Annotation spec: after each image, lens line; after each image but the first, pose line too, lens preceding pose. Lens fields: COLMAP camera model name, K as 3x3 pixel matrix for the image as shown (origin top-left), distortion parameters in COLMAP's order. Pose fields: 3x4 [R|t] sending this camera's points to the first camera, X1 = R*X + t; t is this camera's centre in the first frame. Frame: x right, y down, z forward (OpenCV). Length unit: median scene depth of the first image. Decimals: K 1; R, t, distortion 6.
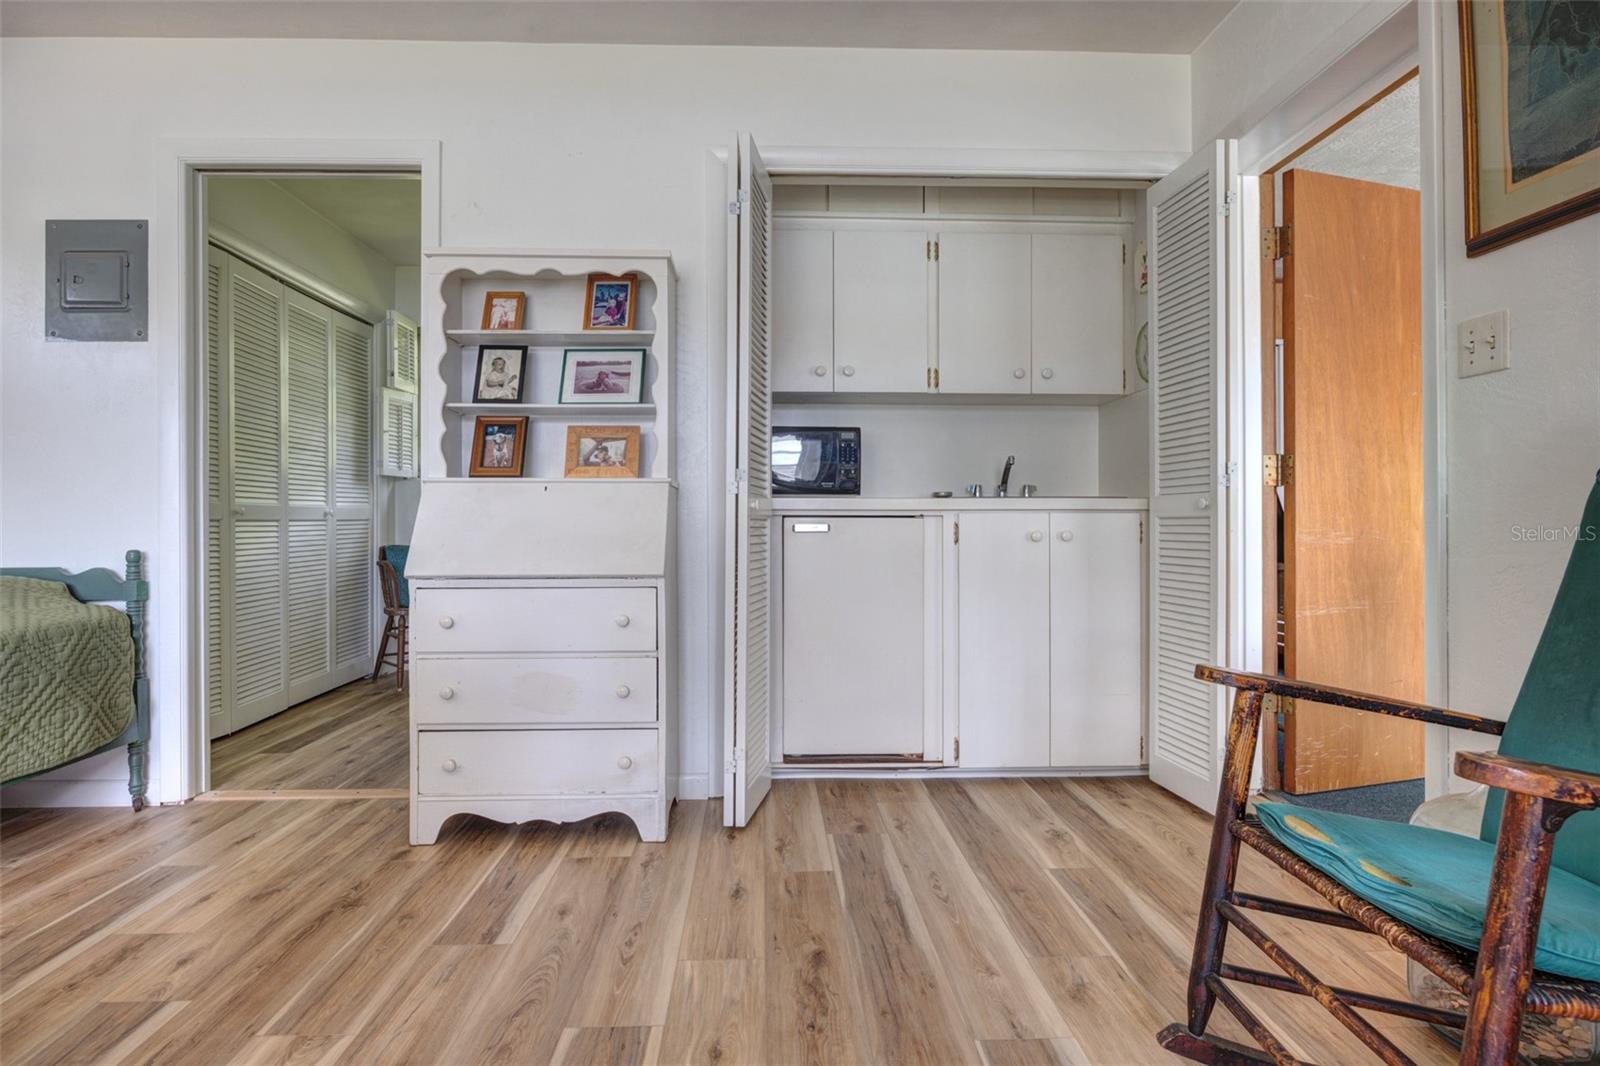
lens RADIAL K [[820.1, 0, 799.3], [0, 820.1, 522.0], [0, 0, 1]] dist [-0.010132, -0.000872]
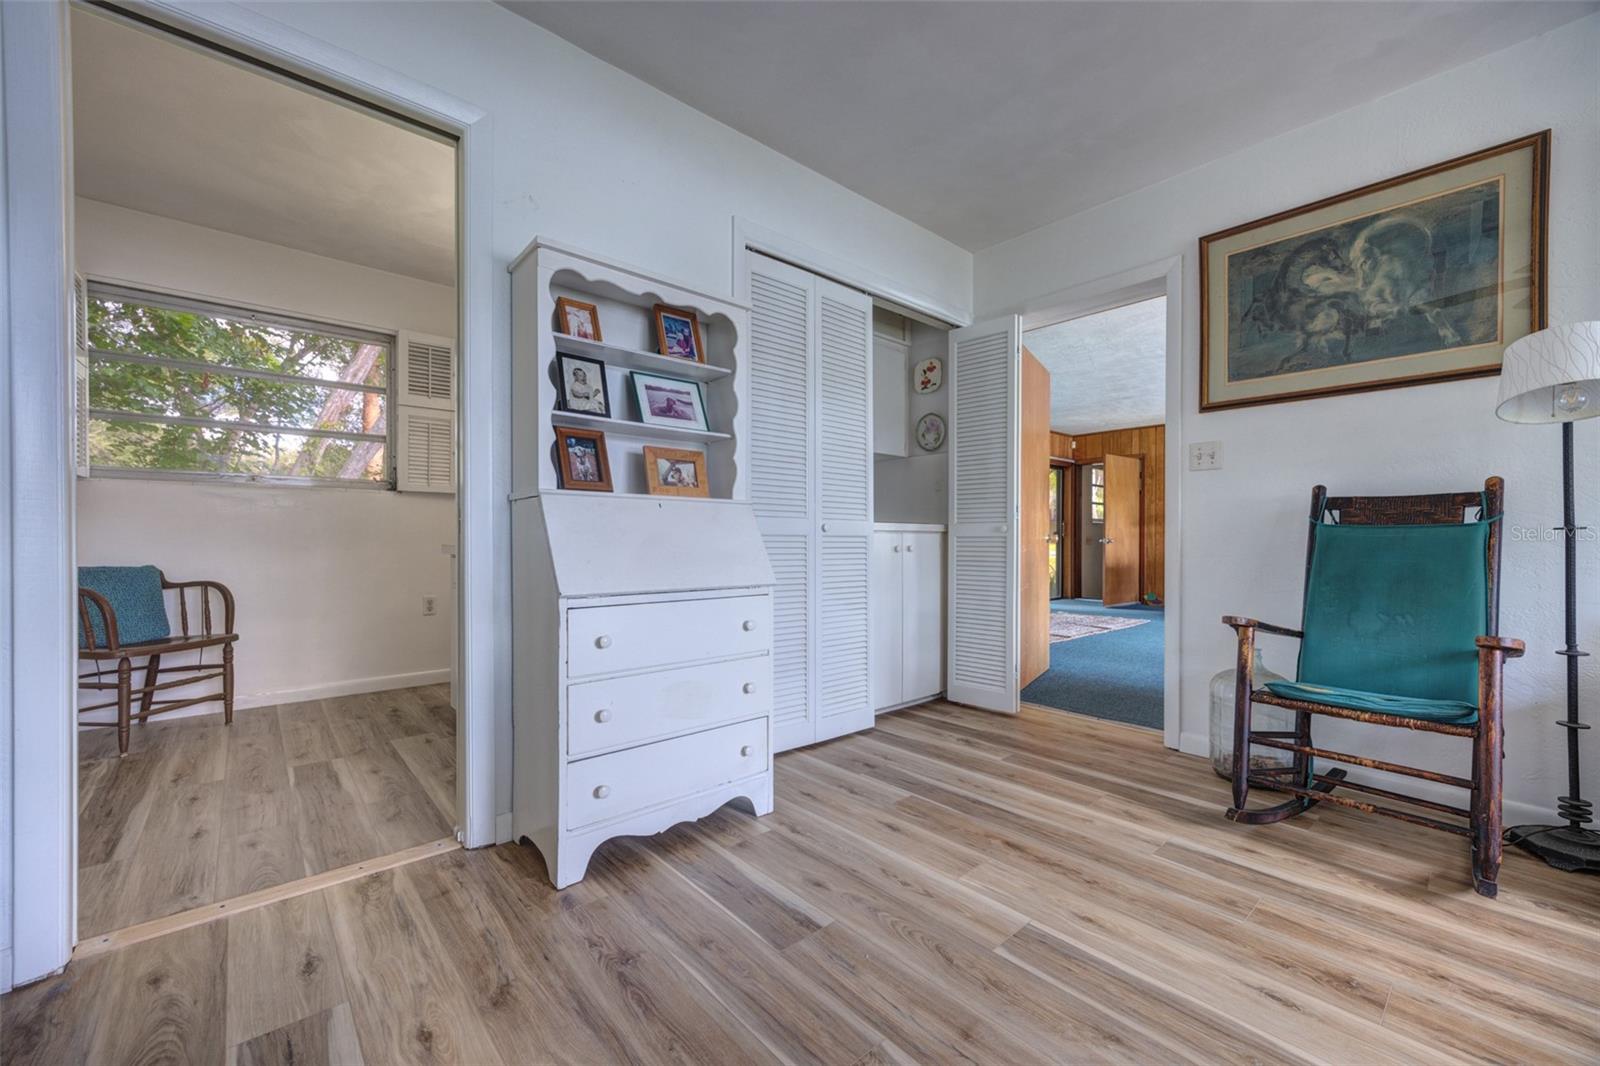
lens RADIAL K [[623.4, 0, 800.0], [0, 623.4, 542.0], [0, 0, 1]] dist [0.005718, 0.000115]
pose [[0.780942, 0.001714, 0.624602, -0.658874], [-0.005909, 0.999972, 0.004645, 0.000743], [-0.624576, -0.007318, 0.780930, 0.268857]]
